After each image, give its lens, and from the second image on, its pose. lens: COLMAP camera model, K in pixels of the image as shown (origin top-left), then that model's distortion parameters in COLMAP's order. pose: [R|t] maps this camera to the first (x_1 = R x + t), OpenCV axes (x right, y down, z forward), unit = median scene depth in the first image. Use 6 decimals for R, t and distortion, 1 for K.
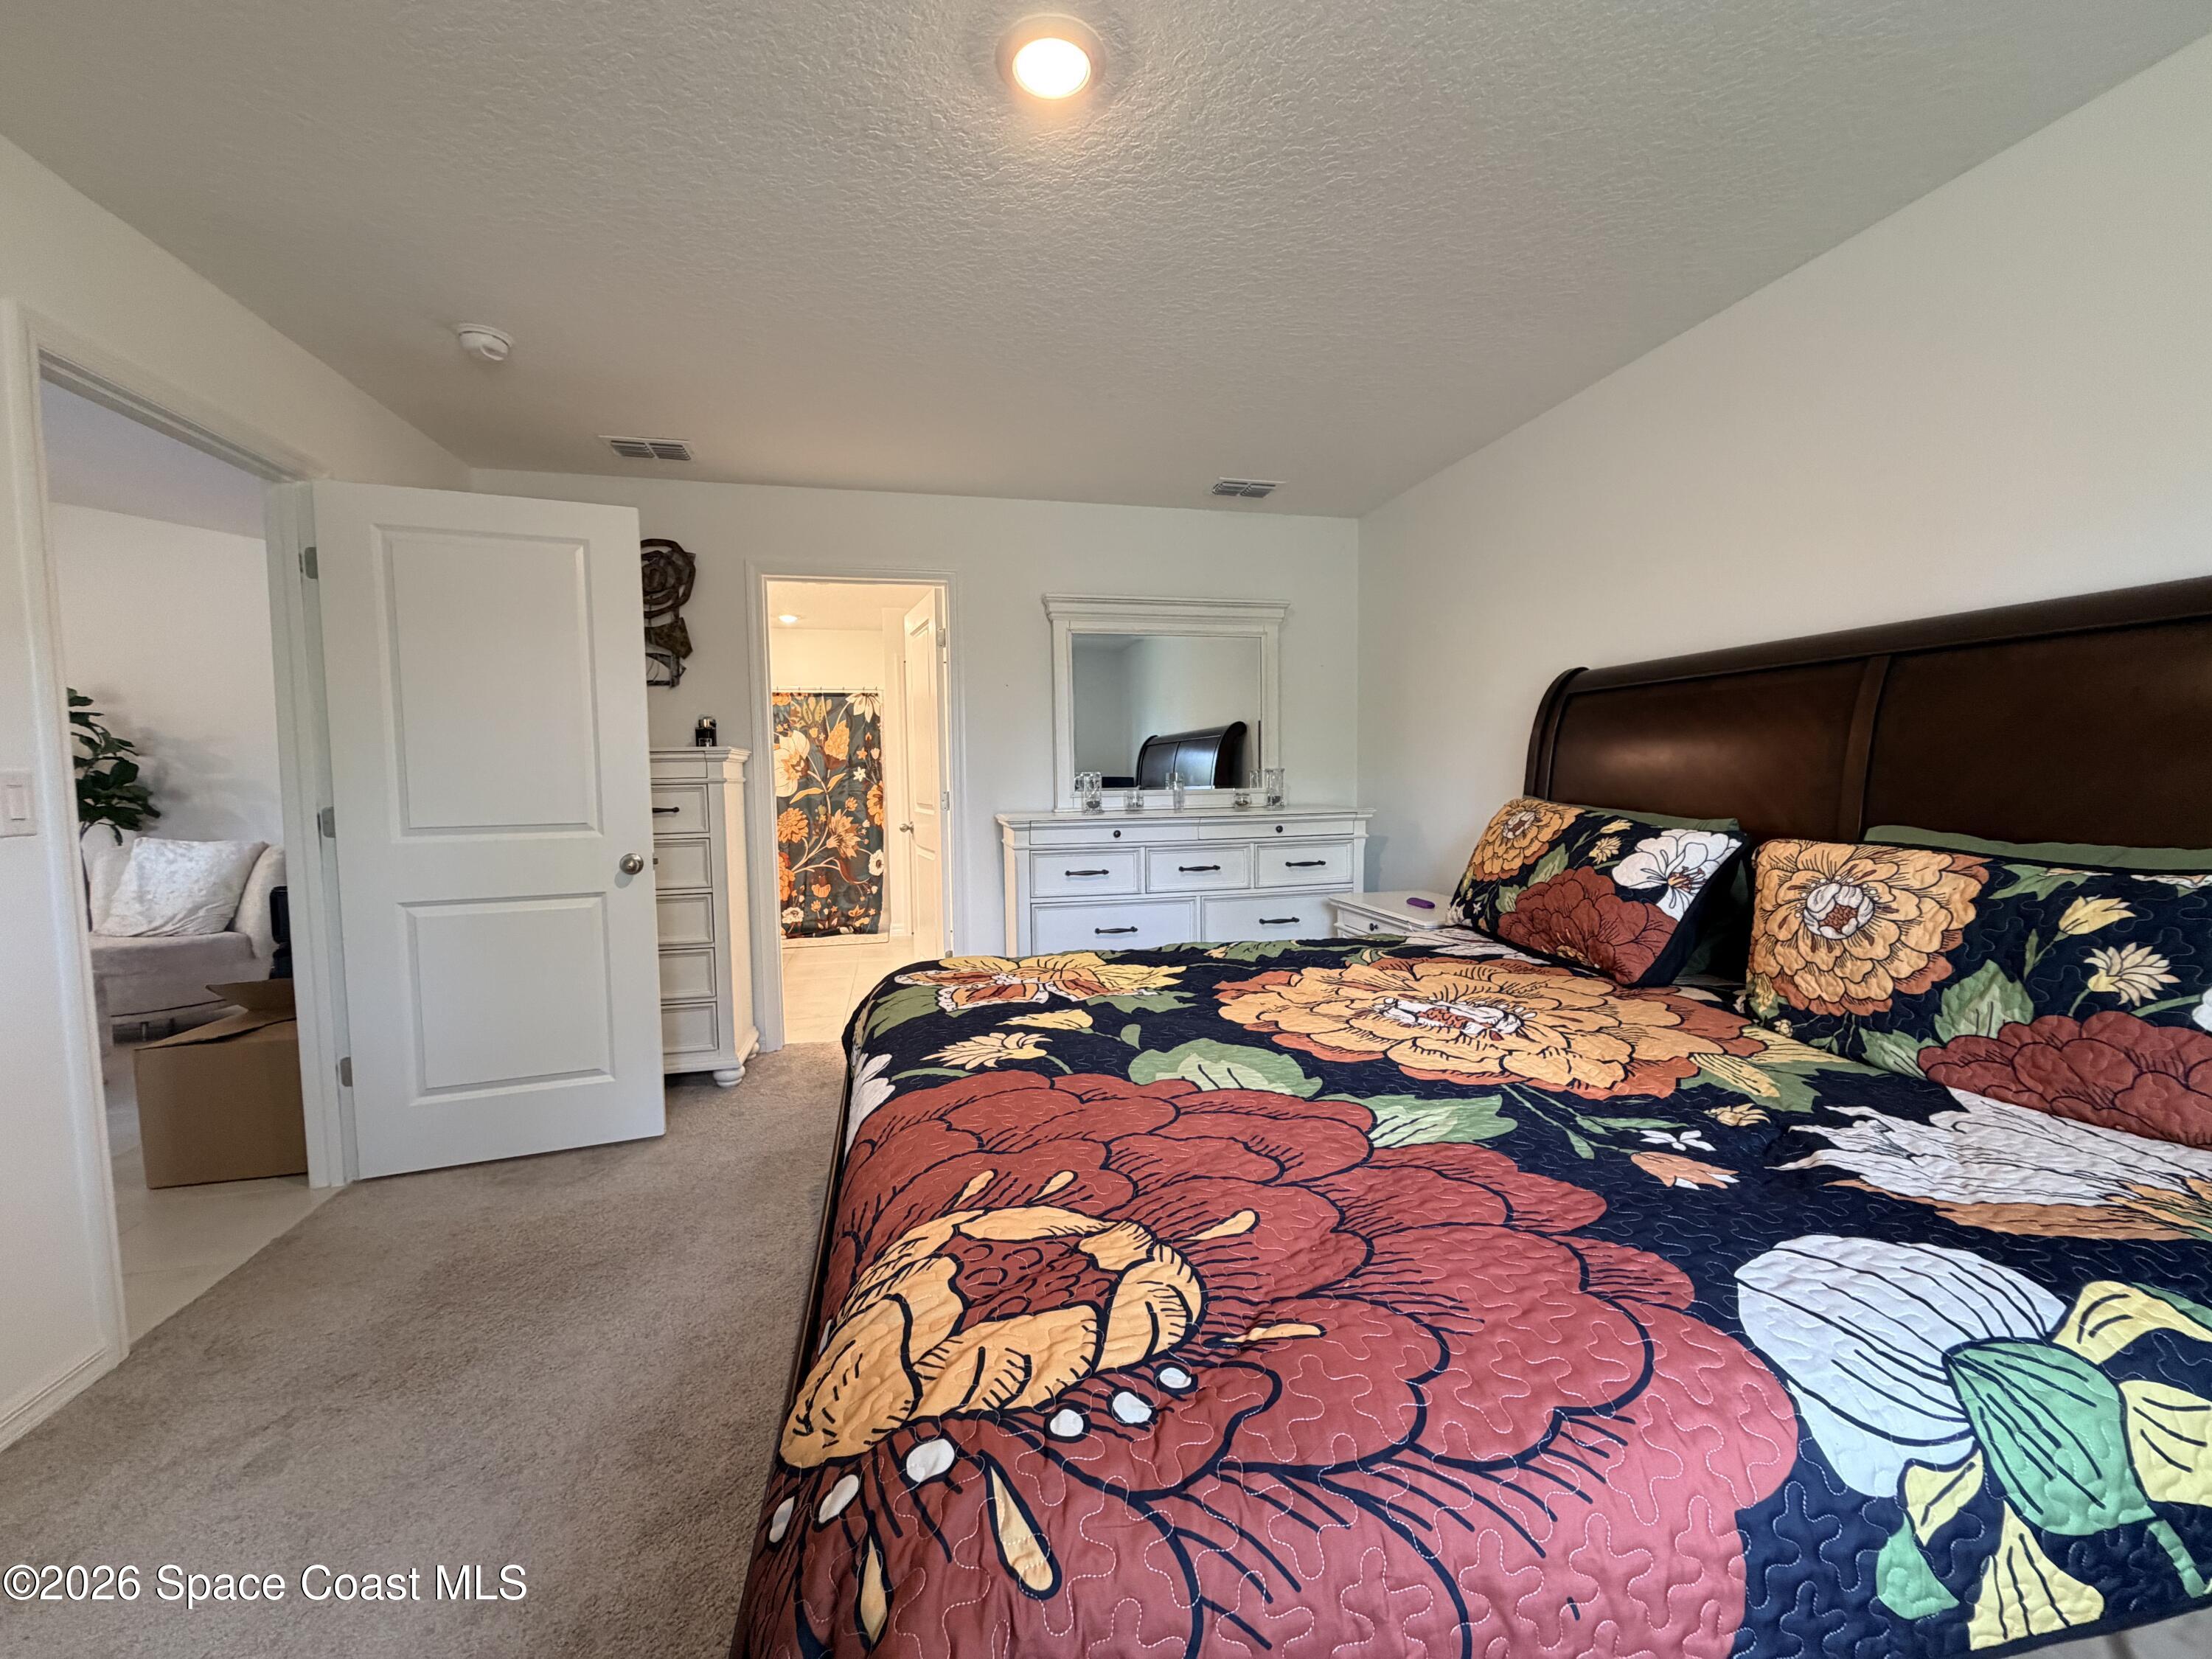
lens RADIAL K [[888.4, 0, 1102.7], [0, 888.4, 830.3], [0, 0, 1]] dist [-0.001435, -0.000073]
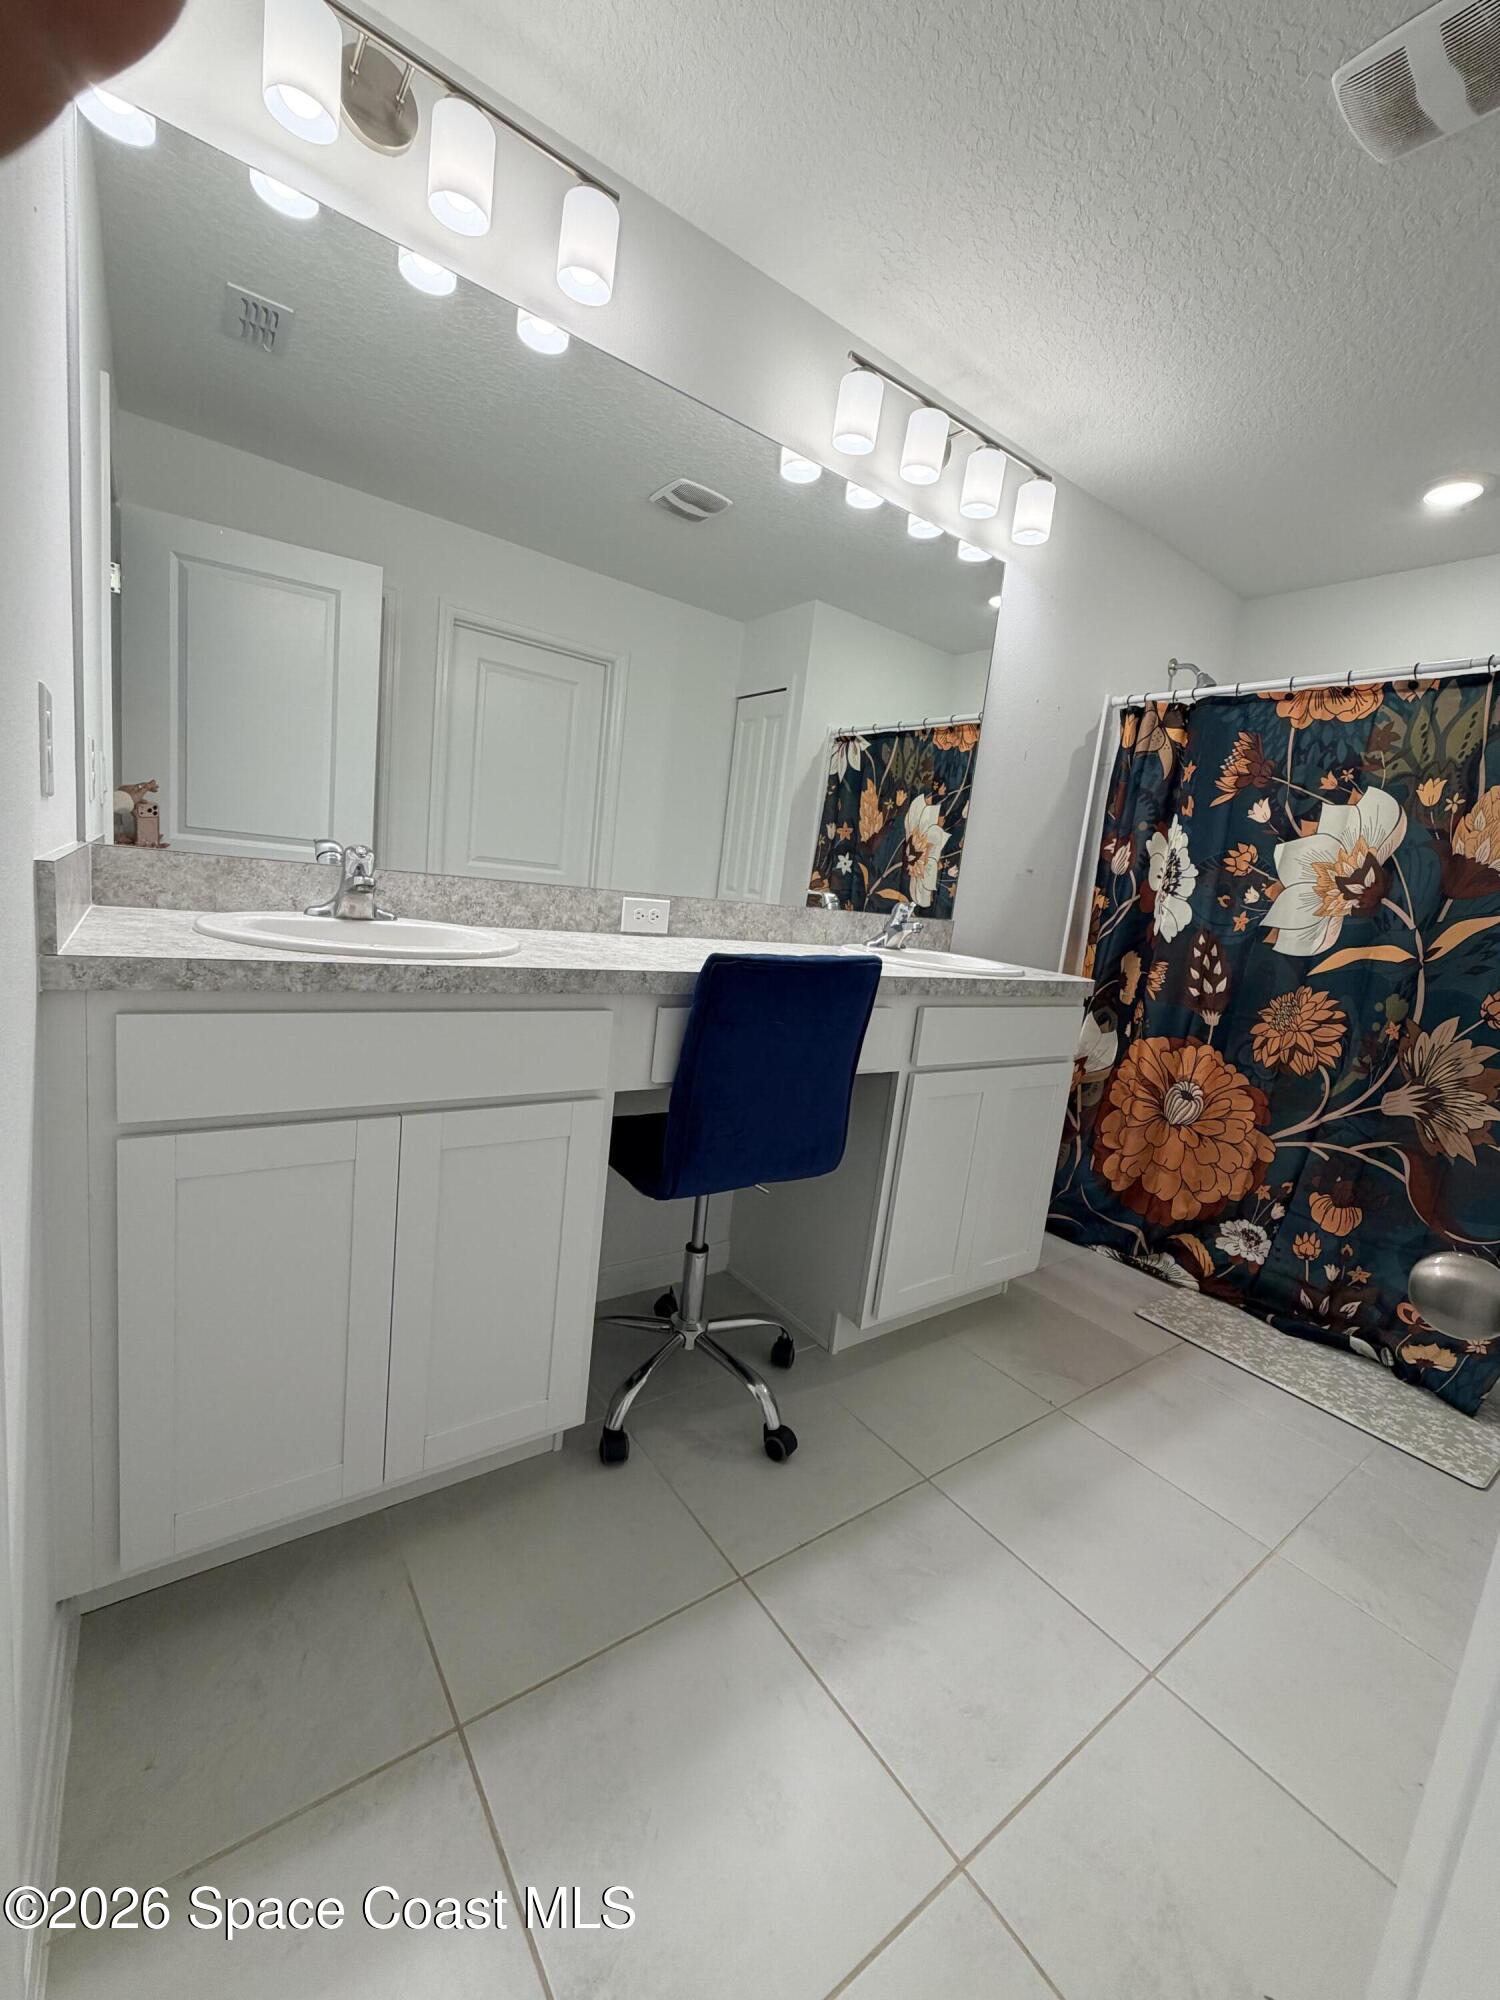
lens RADIAL K [[803.3, 0, 752.8], [0, 803.3, 1003.9], [0, 0, 1]] dist [-0.001435, -0.000073]
pose [[0.387394, 0.200810, -0.899778, -0.123131], [-0.176410, 0.974101, 0.141446, -0.024639], [0.904879, 0.103934, 0.412786, 0.627221]]
